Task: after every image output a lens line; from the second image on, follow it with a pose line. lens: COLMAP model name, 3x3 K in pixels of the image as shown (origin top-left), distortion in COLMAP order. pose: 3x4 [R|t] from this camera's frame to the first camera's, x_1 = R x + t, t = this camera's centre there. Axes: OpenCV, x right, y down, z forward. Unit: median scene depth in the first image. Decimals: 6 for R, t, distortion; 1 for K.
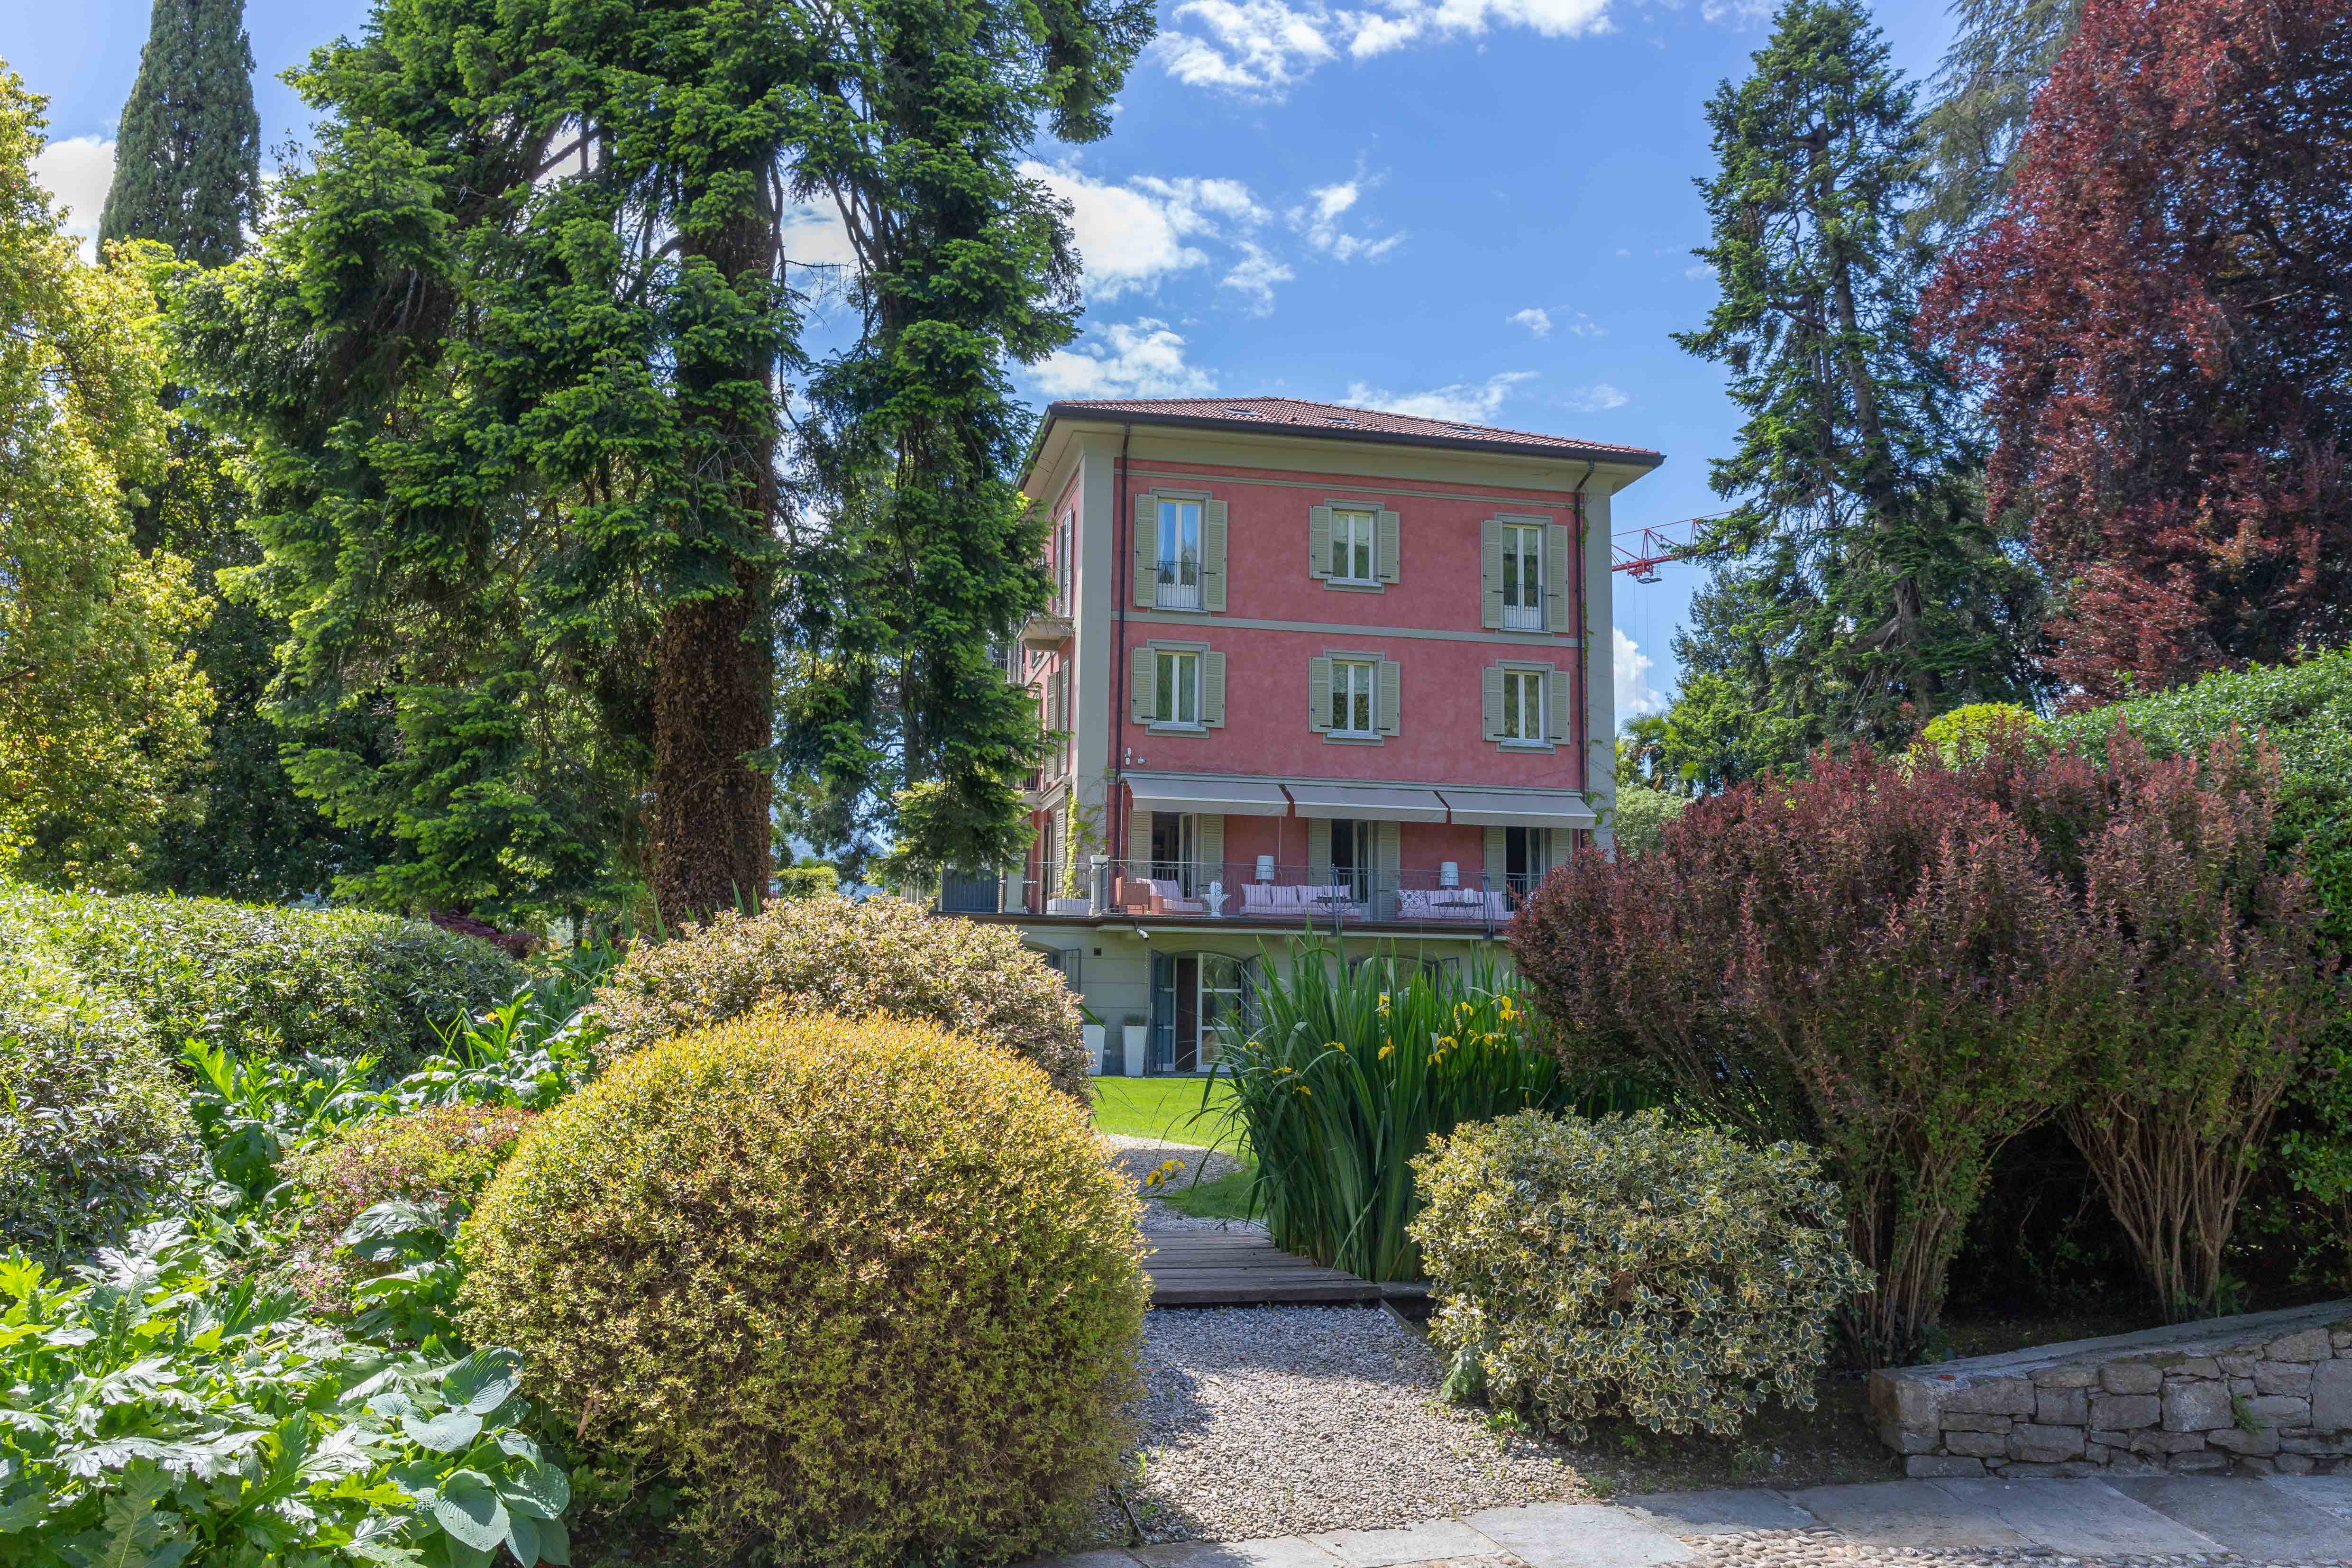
lens RADIAL K [[1904.4, 0, 1176.0], [0, 1904.4, 784.0], [0, 0, 1]] dist [-0.027529, -0.001148]
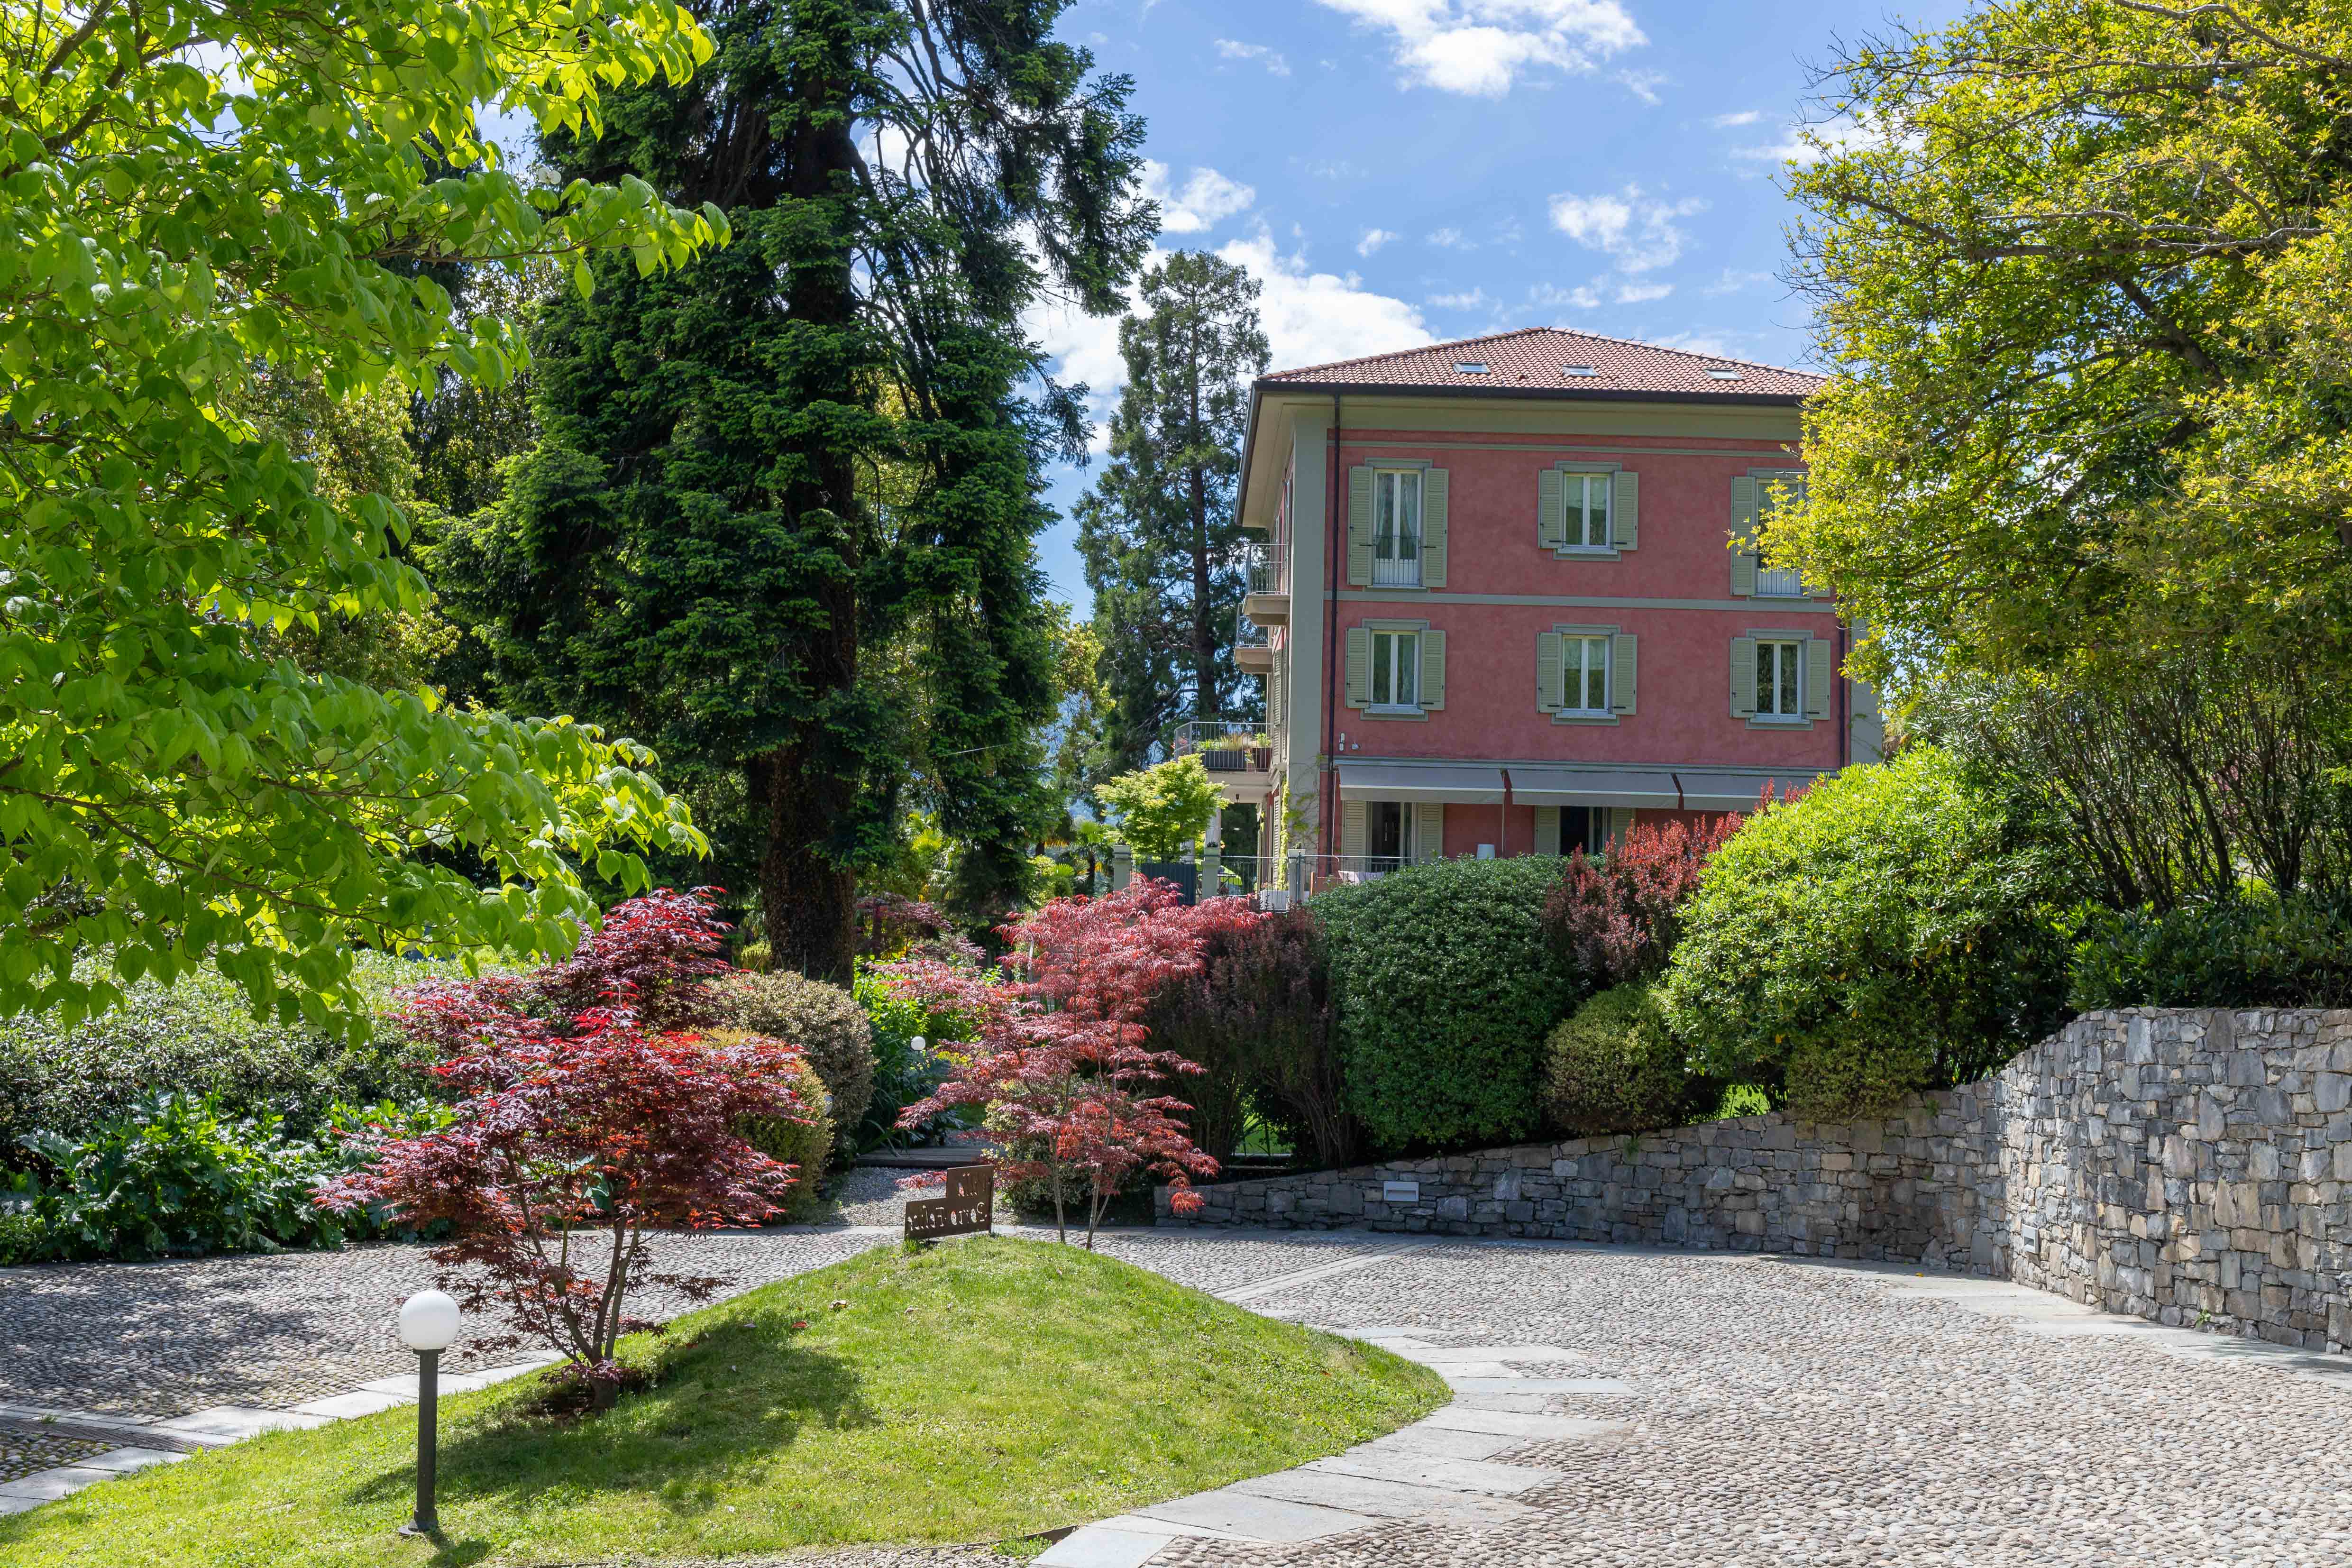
lens RADIAL K [[2658.2, 0, 1176.0], [0, 2658.2, 784.0], [0, 0, 1]] dist [-0.000343, 0.000352]
pose [[0.979706, -0.008101, -0.200277, 0.159651], [0.016401, 0.999072, 0.039817, -0.047699], [0.199769, -0.042294, 0.978930, -0.331301]]
